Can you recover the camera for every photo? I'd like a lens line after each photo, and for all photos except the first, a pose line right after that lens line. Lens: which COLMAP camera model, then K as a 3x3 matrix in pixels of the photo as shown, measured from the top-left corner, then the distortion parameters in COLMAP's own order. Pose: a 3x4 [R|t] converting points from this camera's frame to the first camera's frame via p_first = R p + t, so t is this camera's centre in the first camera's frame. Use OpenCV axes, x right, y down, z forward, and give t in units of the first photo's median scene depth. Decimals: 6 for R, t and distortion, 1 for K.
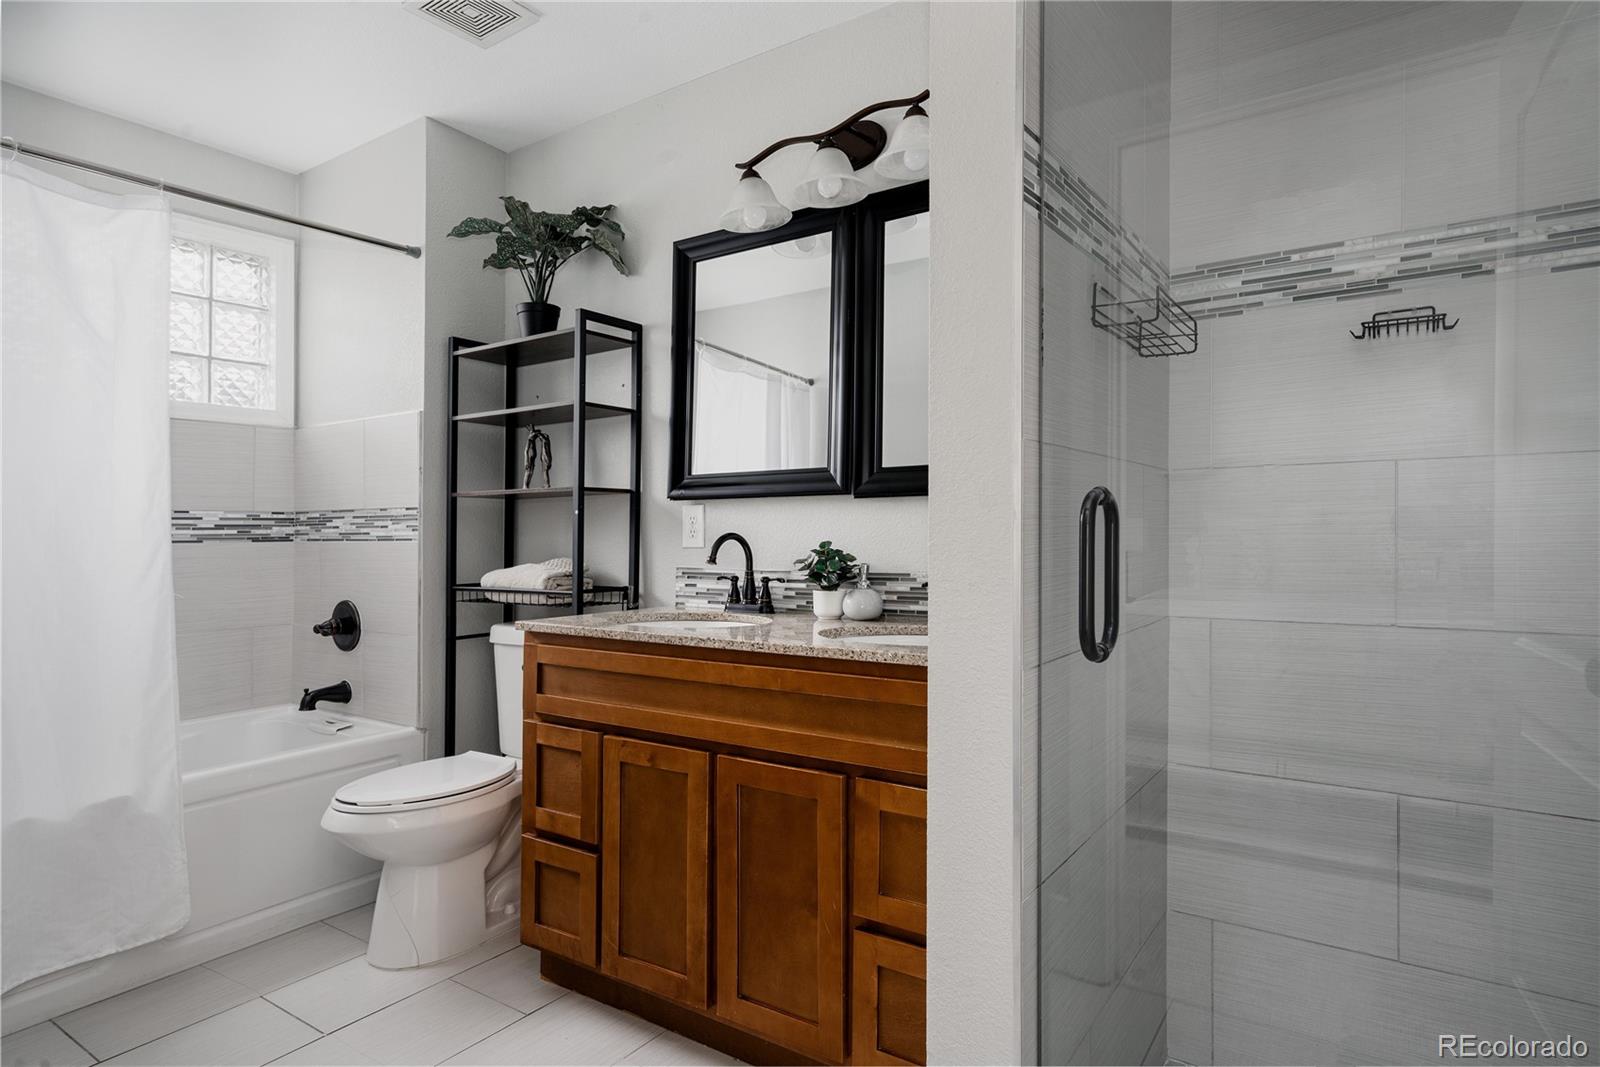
lens RADIAL K [[876.0, 0, 801.0], [0, 876.0, 528.6], [0, 0, 1]] dist [0.010259, 0.000767]
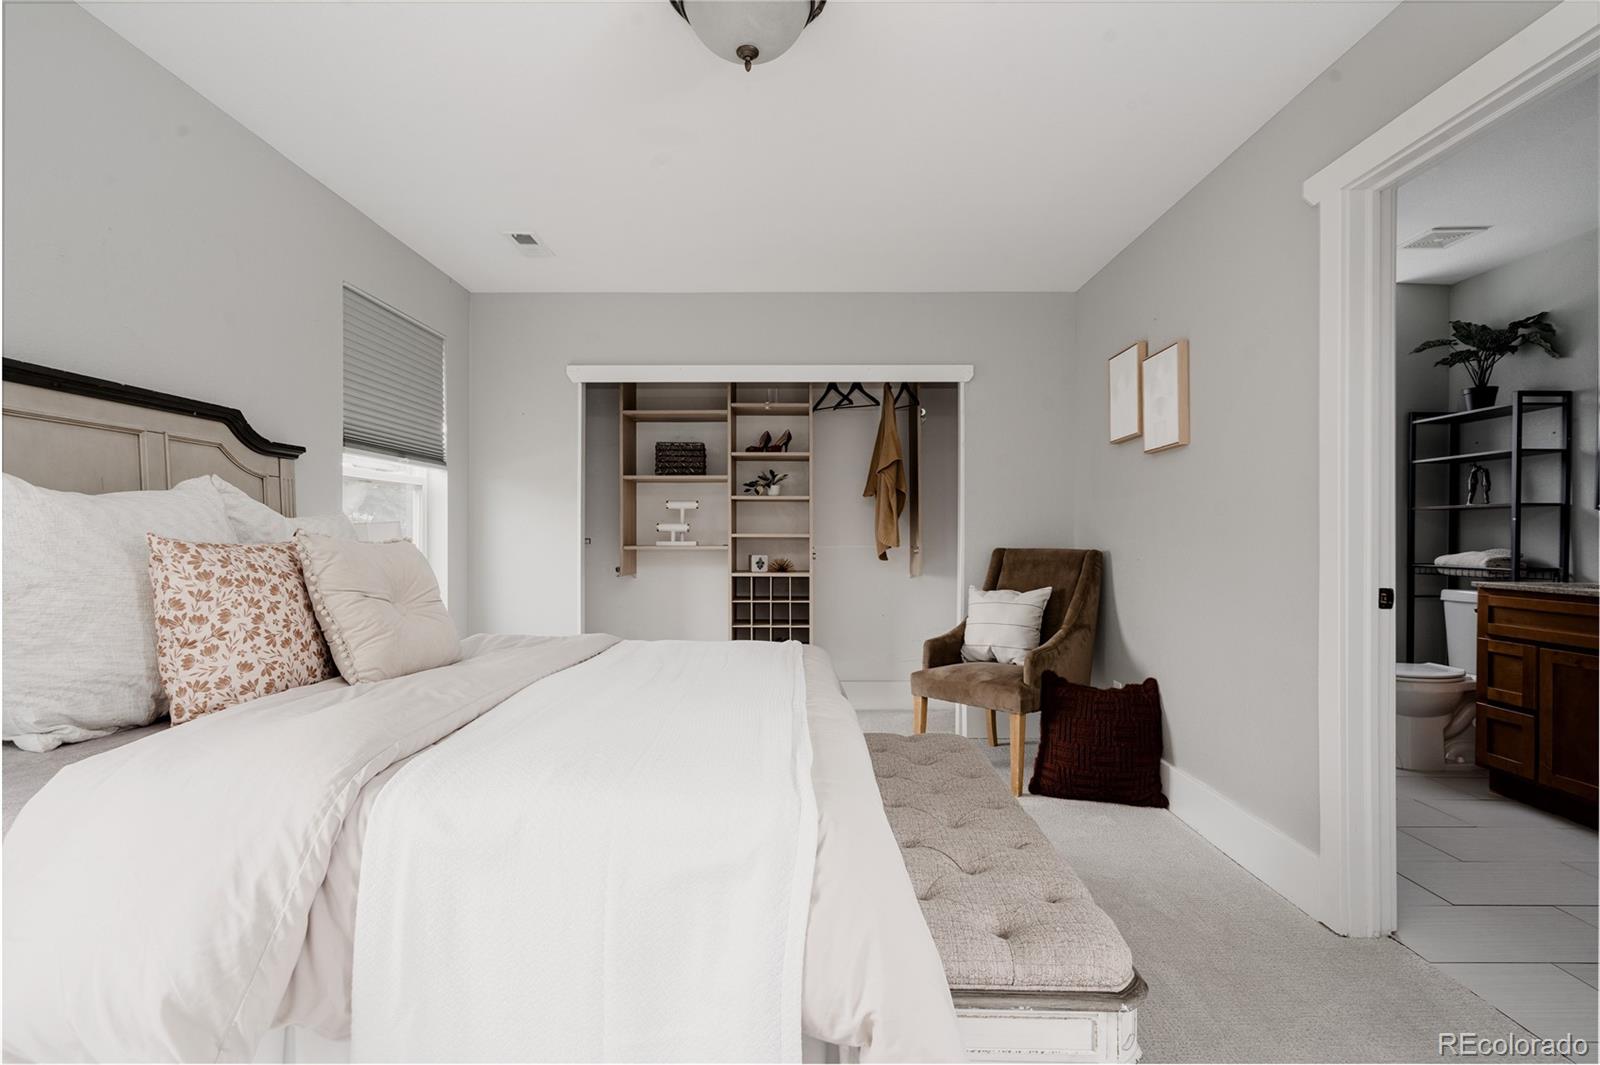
lens RADIAL K [[776.9, 0, 790.6], [0, 776.9, 535.2], [0, 0, 1]] dist [-0.002846, 0.002111]
pose [[0.561316, 0.002081, -0.827599, 0.164084], [0.008857, 0.999924, 0.008522, -0.012775], [0.827554, -0.012114, 0.561255, -0.834205]]
